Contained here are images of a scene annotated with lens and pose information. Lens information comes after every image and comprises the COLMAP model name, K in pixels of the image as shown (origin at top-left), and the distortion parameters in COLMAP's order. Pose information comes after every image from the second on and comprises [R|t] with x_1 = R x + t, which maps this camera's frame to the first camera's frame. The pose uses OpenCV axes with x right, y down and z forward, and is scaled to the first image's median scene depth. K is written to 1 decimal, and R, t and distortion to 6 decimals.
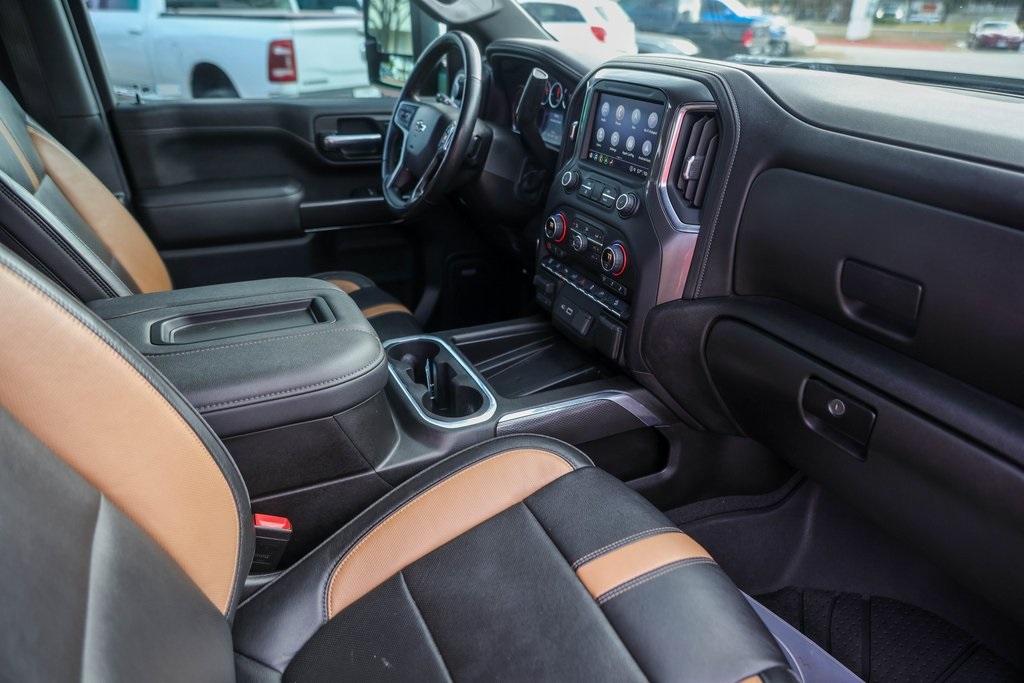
lens RADIAL K [[676.0, 0, 510.7], [0, 676.0, 340.5], [0, 0, 1]] dist [-0.022859, 0.006972]
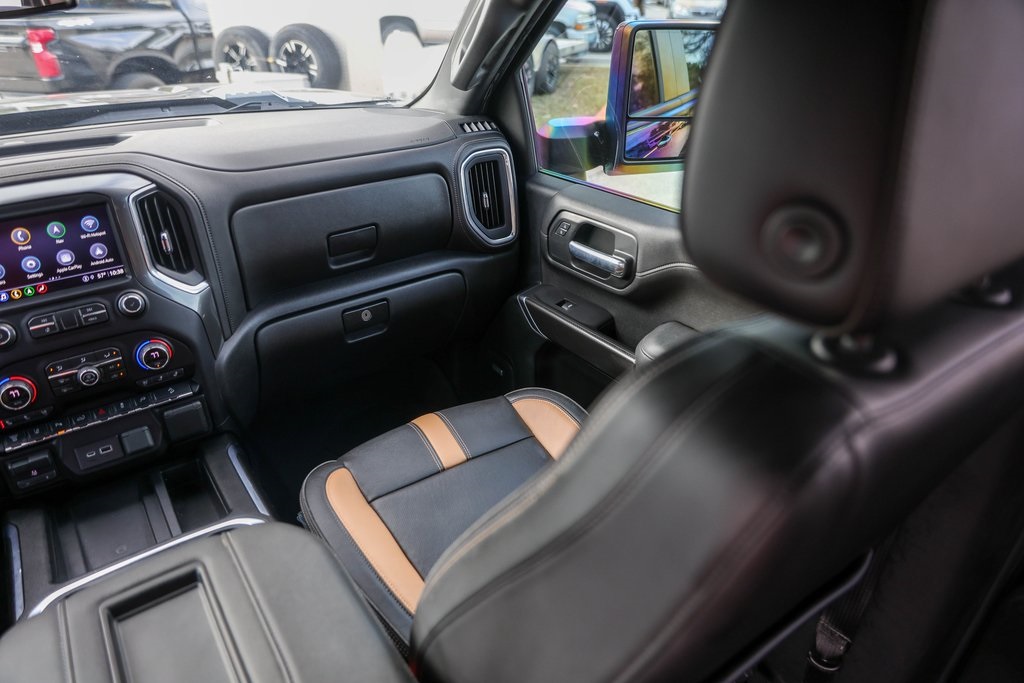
lens RADIAL K [[676.0, 0, 509.4], [0, 676.0, 340.3], [0, 0, 1]] dist [-0.022859, 0.006972]
pose [[-0.160377, -0.489943, 0.856875, -0.718741], [0.440896, 0.741137, 0.506287, -0.380615], [-0.883114, 0.458990, 0.097152, 0.397448]]
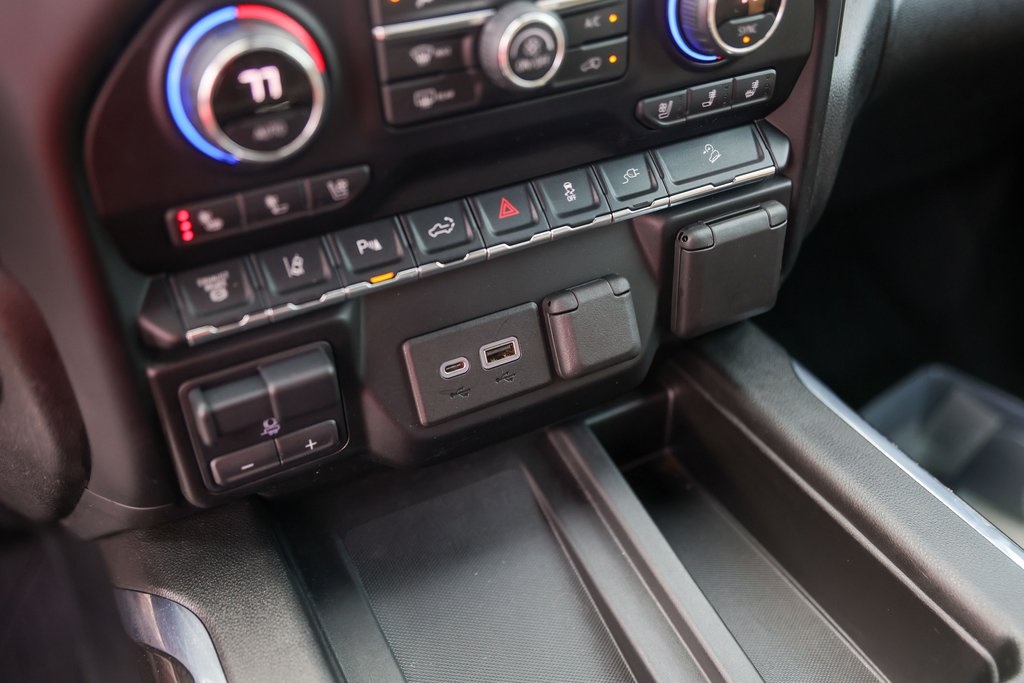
lens RADIAL K [[951.2, 0, 510.4], [0, 951.2, 345.9], [0, 0, 1]] dist [-0.004037, 0.000000]
pose [[-0.051936, -0.644142, 0.763141, -0.176732], [0.424920, 0.677292, 0.600598, -0.256984], [-0.903740, 0.355467, 0.238533, 0.960468]]
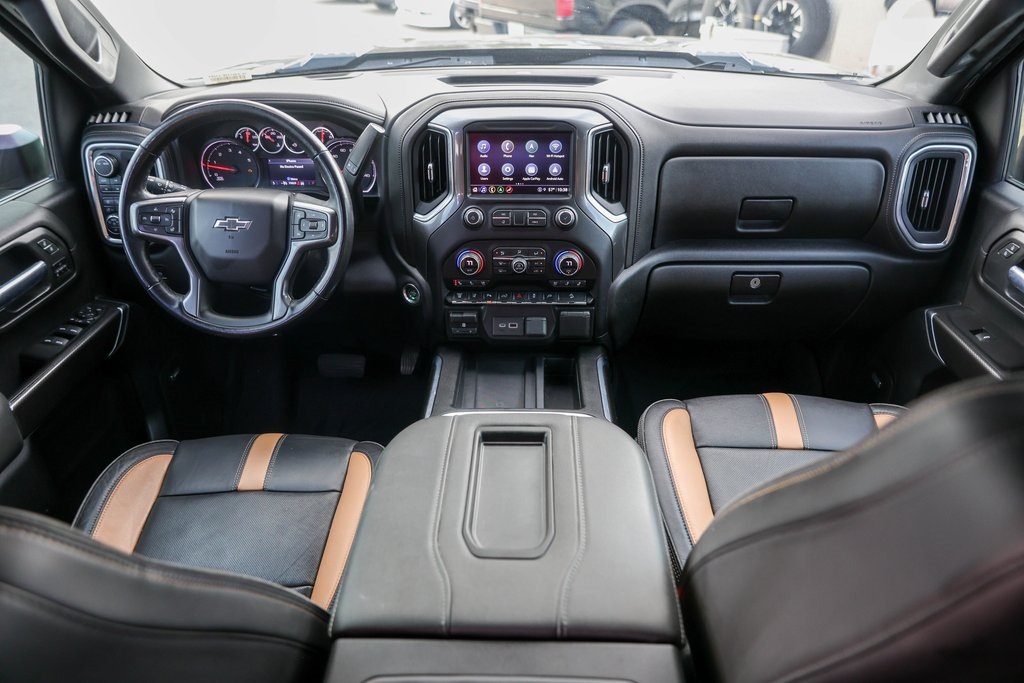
lens RADIAL K [[676.0, 0, 515.0], [0, 676.0, 339.6], [0, 0, 1]] dist [-0.022859, 0.006972]
pose [[0.458674, -0.482826, 0.745987, -0.796531], [0.403111, 0.861210, 0.309546, -0.386894], [-0.791909, 0.158735, 0.589647, 0.357063]]
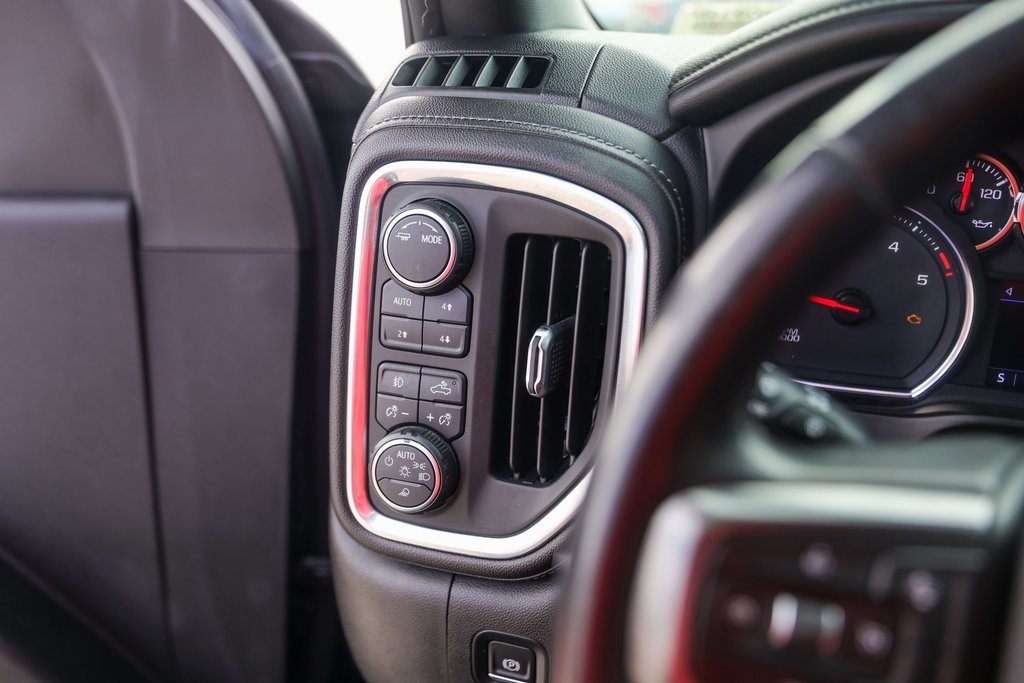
lens RADIAL K [[951.2, 0, 505.5], [0, 951.2, 342.3], [0, 0, 1]] dist [-0.004037, 0.000000]
pose [[0.690538, -0.273135, 0.669743, -0.383241], [0.316191, 0.946789, 0.060112, -0.545042], [-0.650524, 0.170257, 0.740156, 1.218119]]
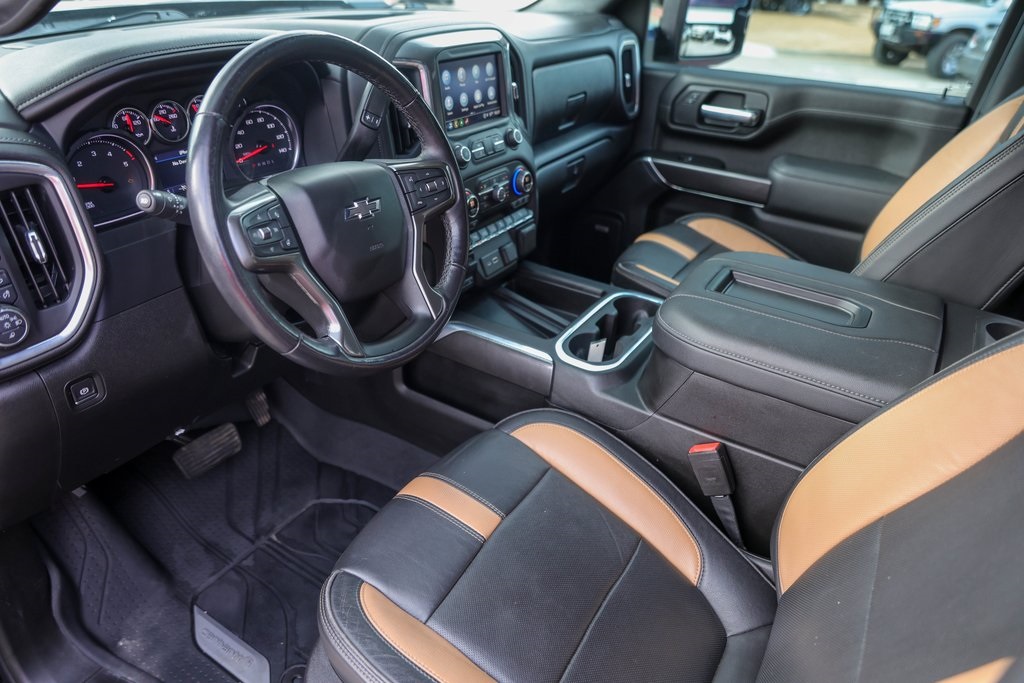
lens RADIAL K [[676.0, 0, 515.0], [0, 676.0, 340.7], [0, 0, 1]] dist [-0.022859, 0.006972]
pose [[-0.535767, -0.468293, 0.702607, -0.803413], [0.313112, 0.662596, 0.680387, -0.729293], [-0.784165, 0.584523, -0.208369, 1.344570]]
